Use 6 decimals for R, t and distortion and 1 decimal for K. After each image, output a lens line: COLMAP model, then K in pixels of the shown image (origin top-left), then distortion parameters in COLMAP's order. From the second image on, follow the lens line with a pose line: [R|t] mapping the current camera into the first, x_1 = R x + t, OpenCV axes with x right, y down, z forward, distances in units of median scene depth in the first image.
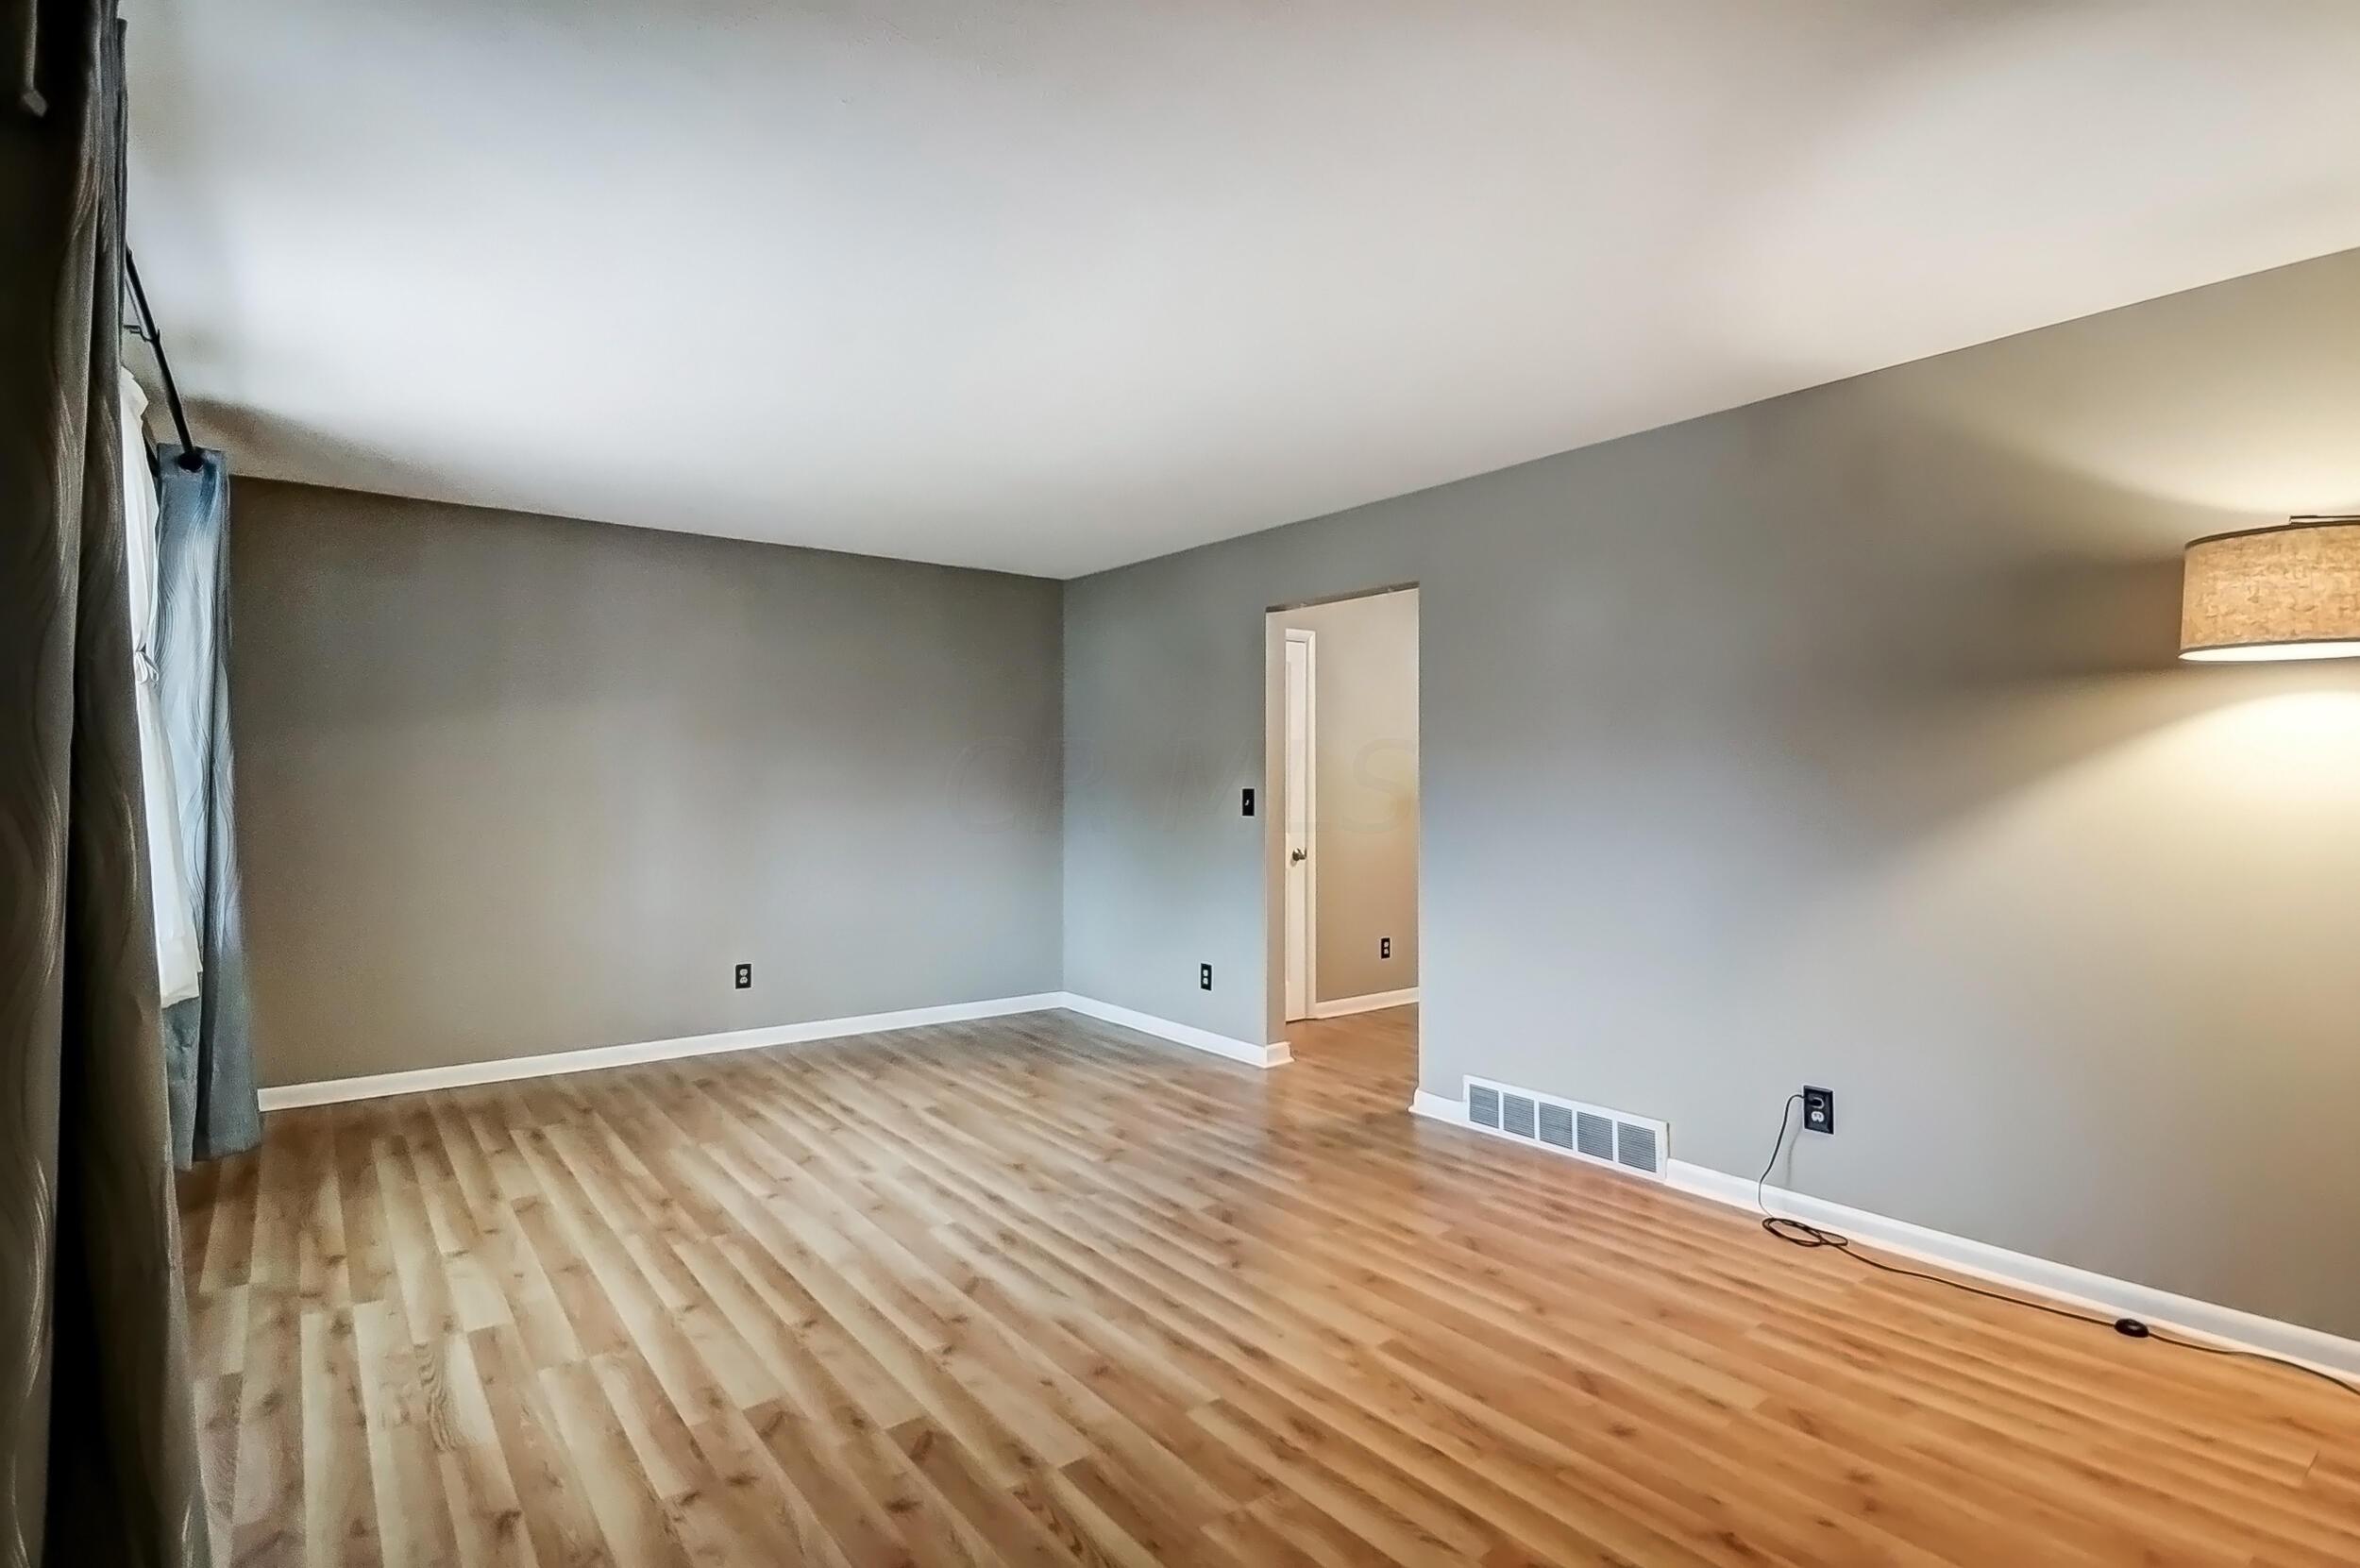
lens RADIAL K [[1179.2, 0, 1186.7], [0, 1179.2, 779.0], [0, 0, 1]] dist [-0.001382, -0.000688]
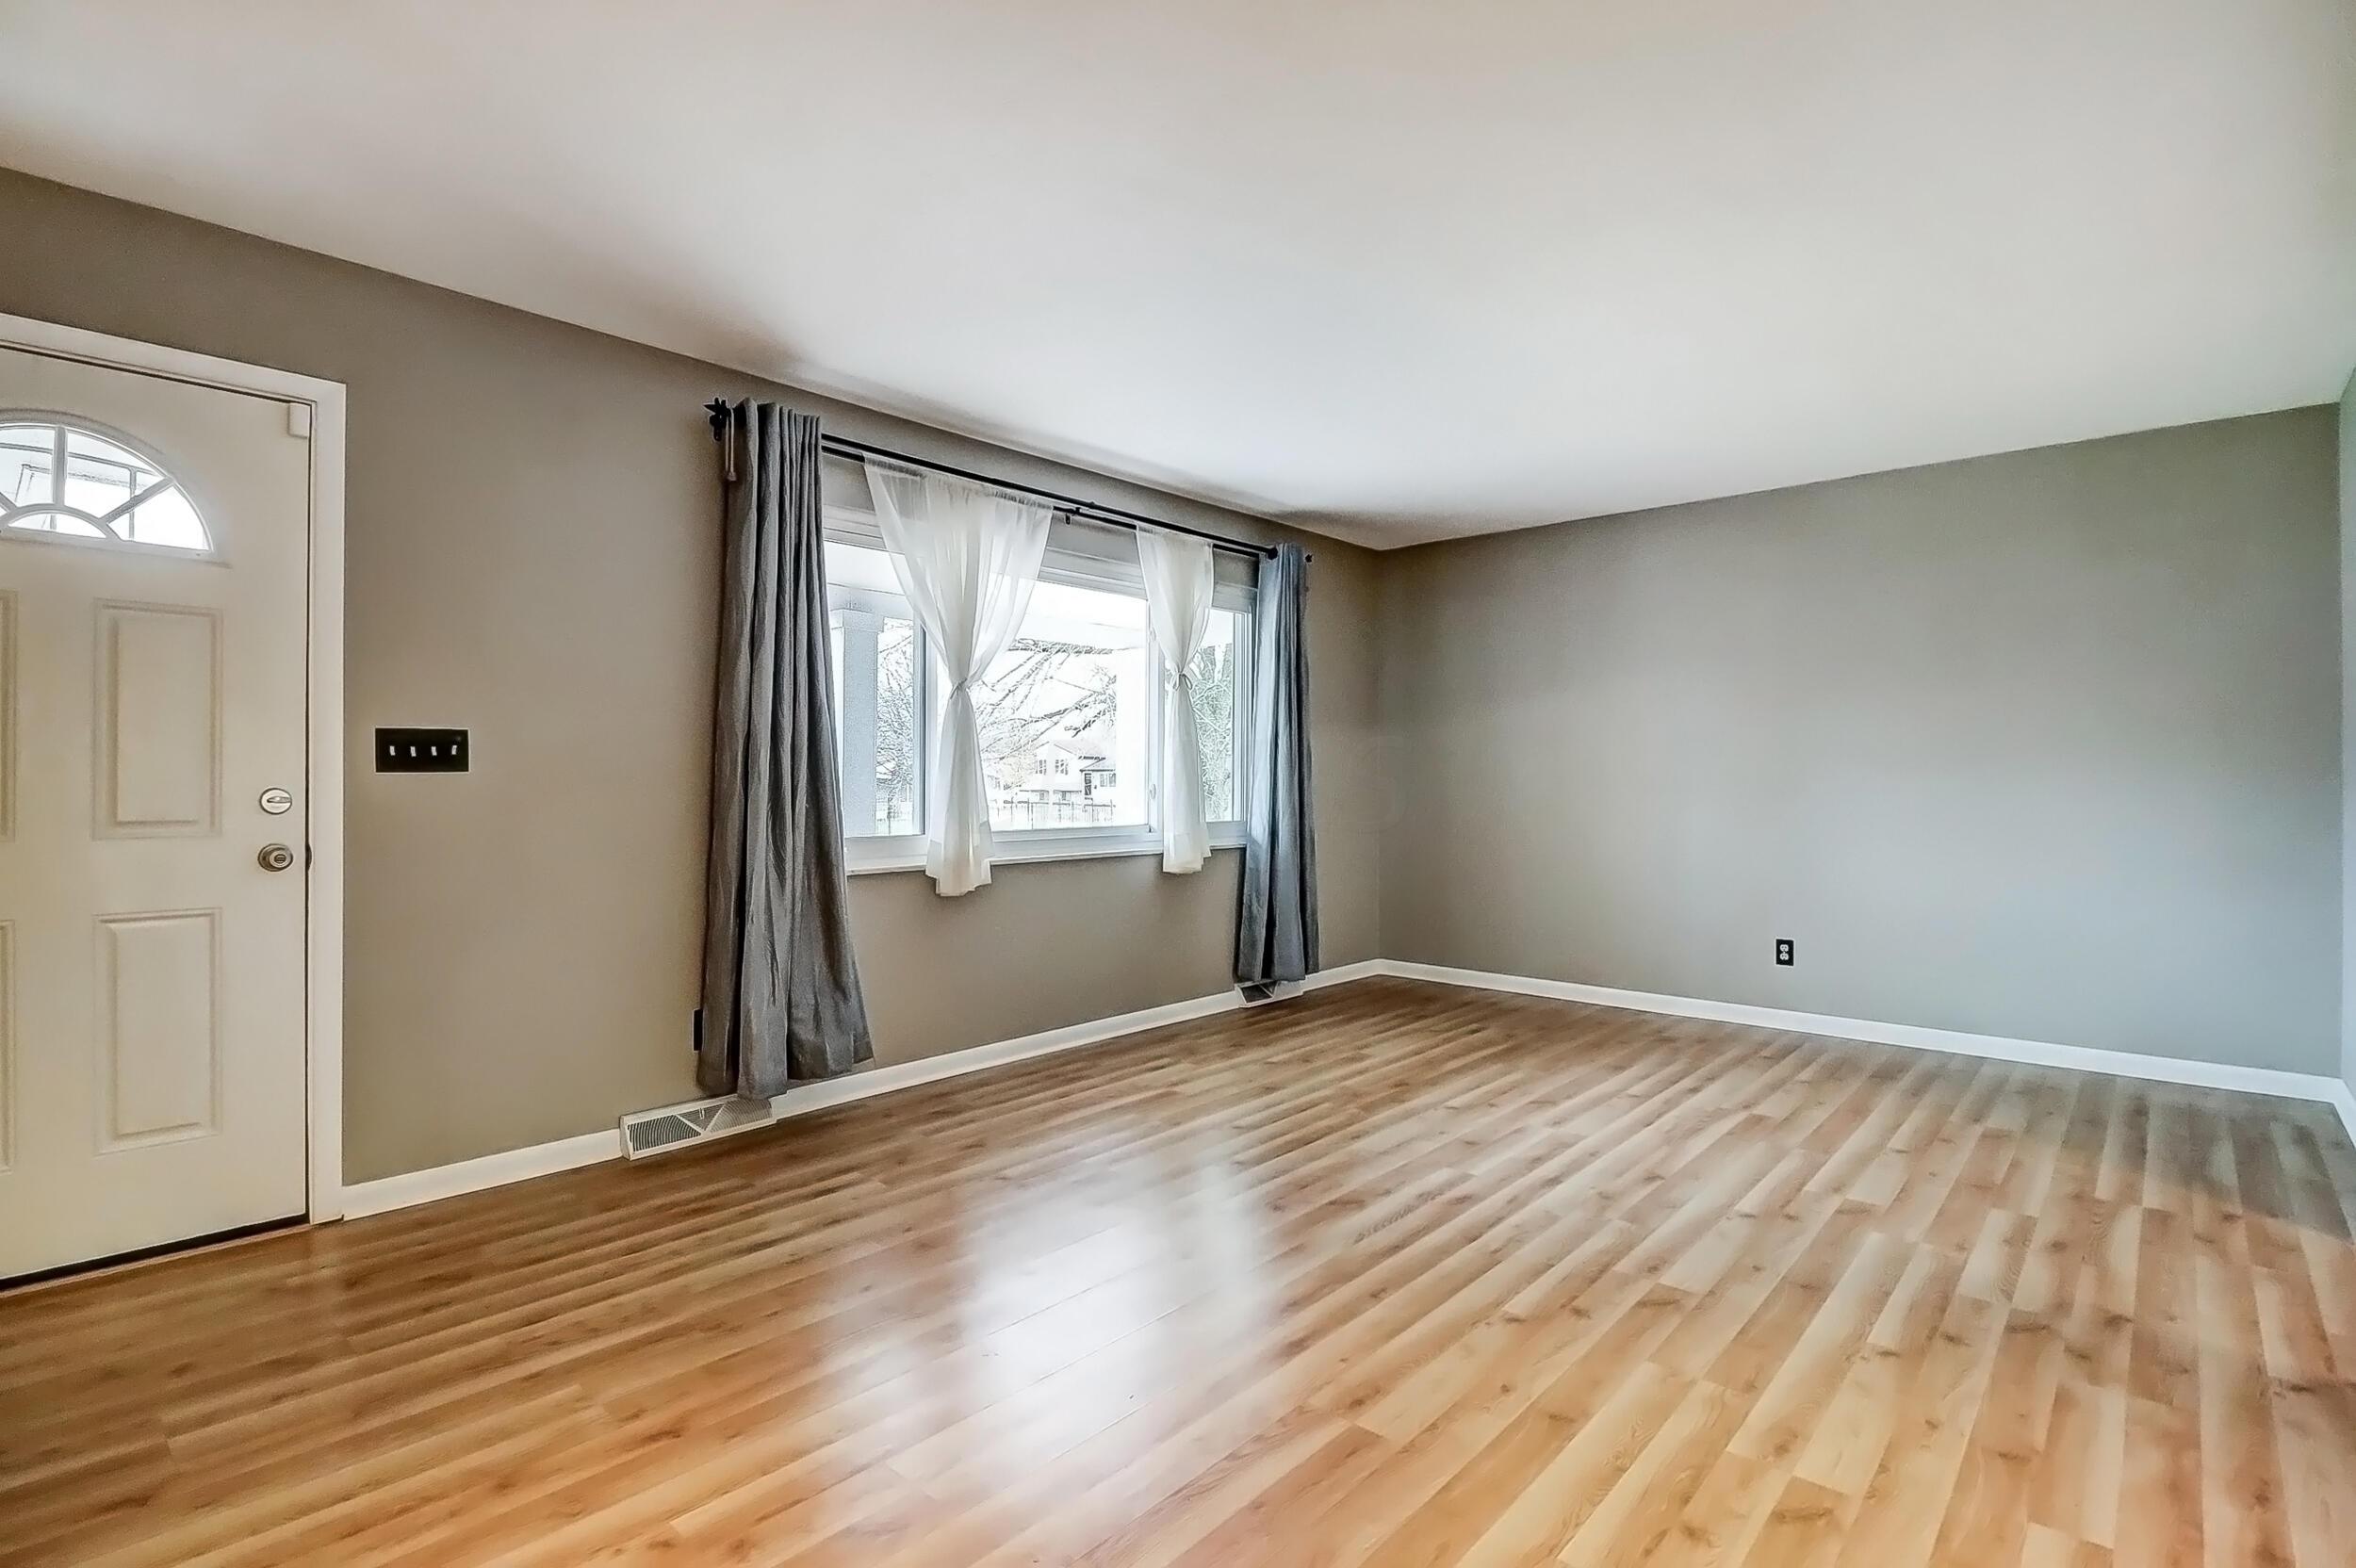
lens RADIAL K [[1110.5, 0, 1180.6], [0, 1110.5, 777.8], [0, 0, 1]] dist [-0.005409, -0.000424]
pose [[0.188952, -0.000041, -0.981986, 0.644323], [0.000771, 1.000000, 0.000107, 0.042405], [0.981986, -0.000778, 0.188952, 0.564747]]
